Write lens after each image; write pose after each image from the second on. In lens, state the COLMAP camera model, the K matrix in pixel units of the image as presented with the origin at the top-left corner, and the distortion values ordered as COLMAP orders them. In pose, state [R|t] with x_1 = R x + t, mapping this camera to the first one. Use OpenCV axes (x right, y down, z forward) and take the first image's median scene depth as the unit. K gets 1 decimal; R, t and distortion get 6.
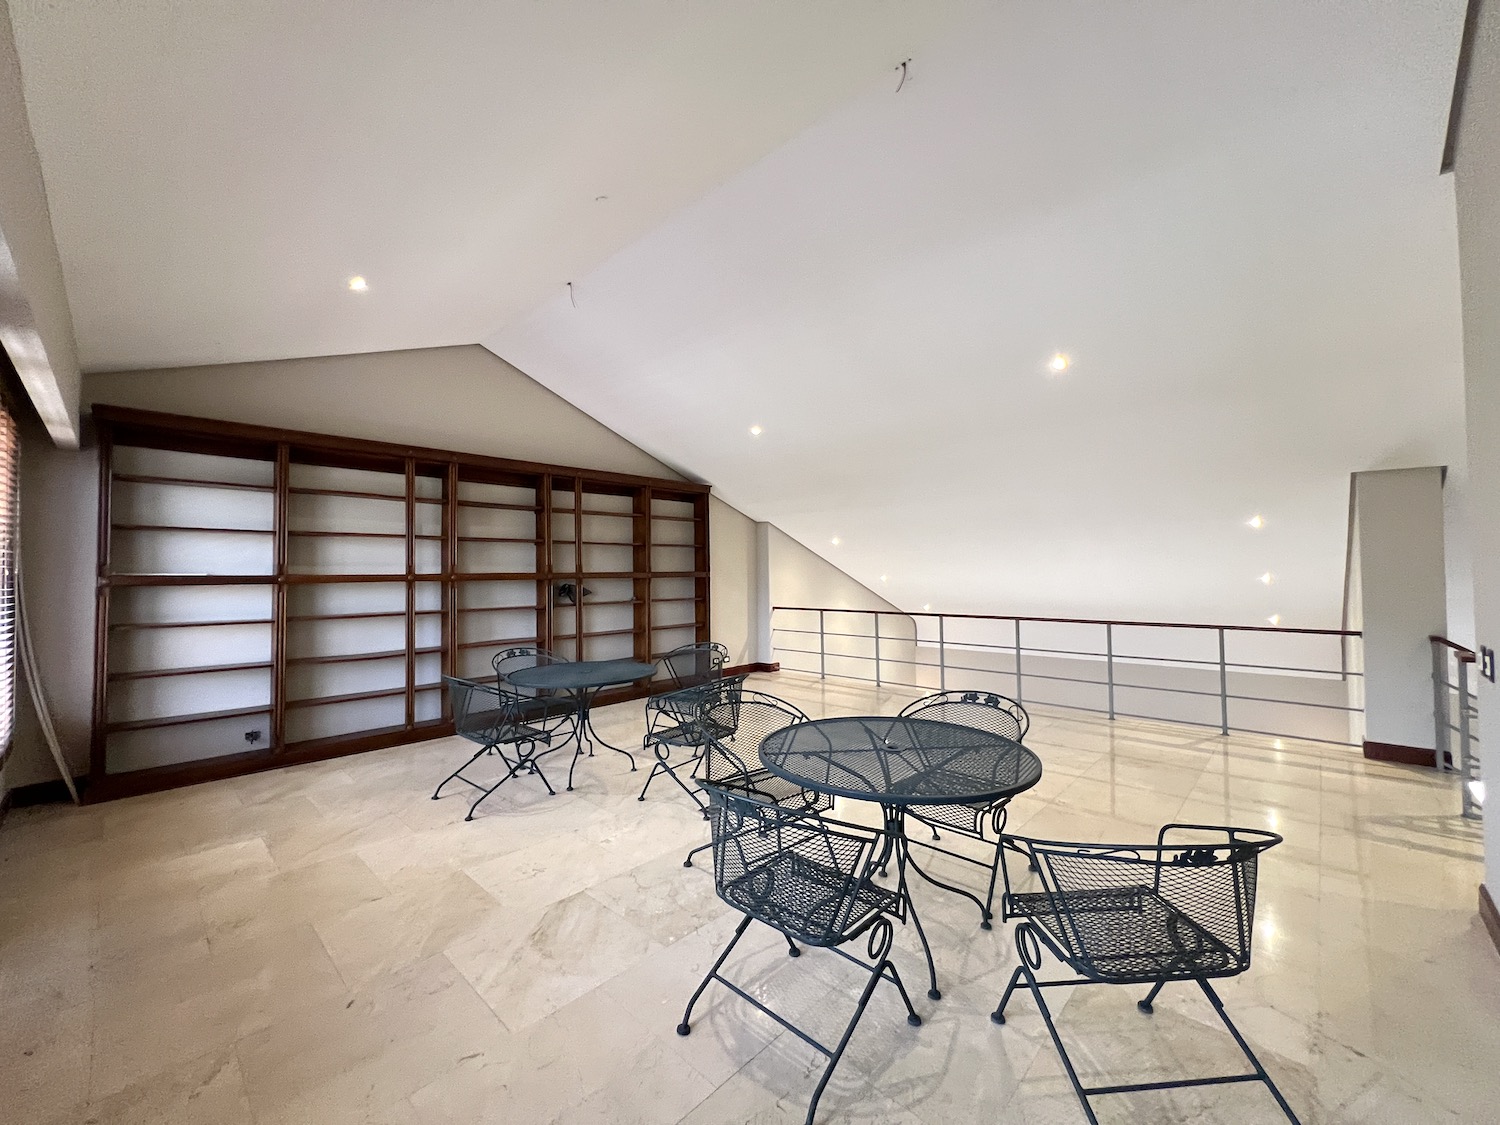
lens RADIAL K [[600.0, 0, 752.6], [0, 600.0, 565.7], [0, 0, 1]] dist [-0.003805, 0.000019]
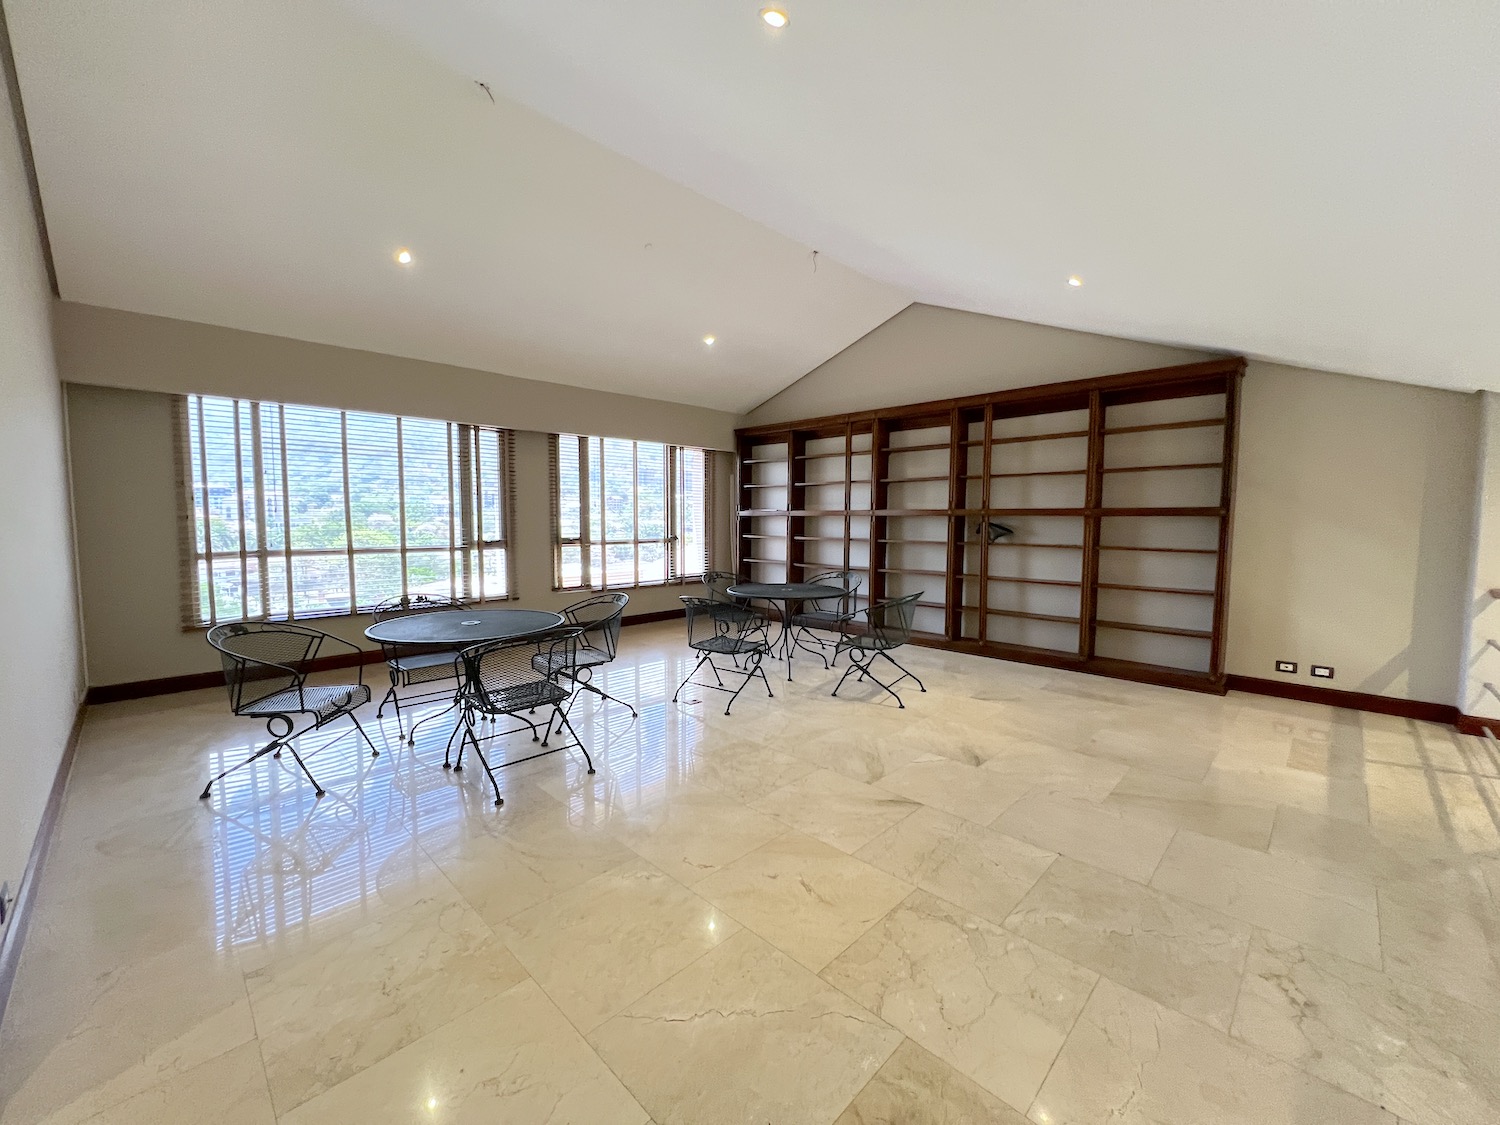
lens RADIAL K [[600.0, 0, 757.0], [0, 600.0, 568.4], [0, 0, 1]] dist [-0.003805, 0.000019]
pose [[-0.024015, 0.103442, -0.994346, 0.584607], [0.017140, 0.994529, 0.103047, 0.001319], [0.999565, -0.014569, -0.025657, 0.601088]]
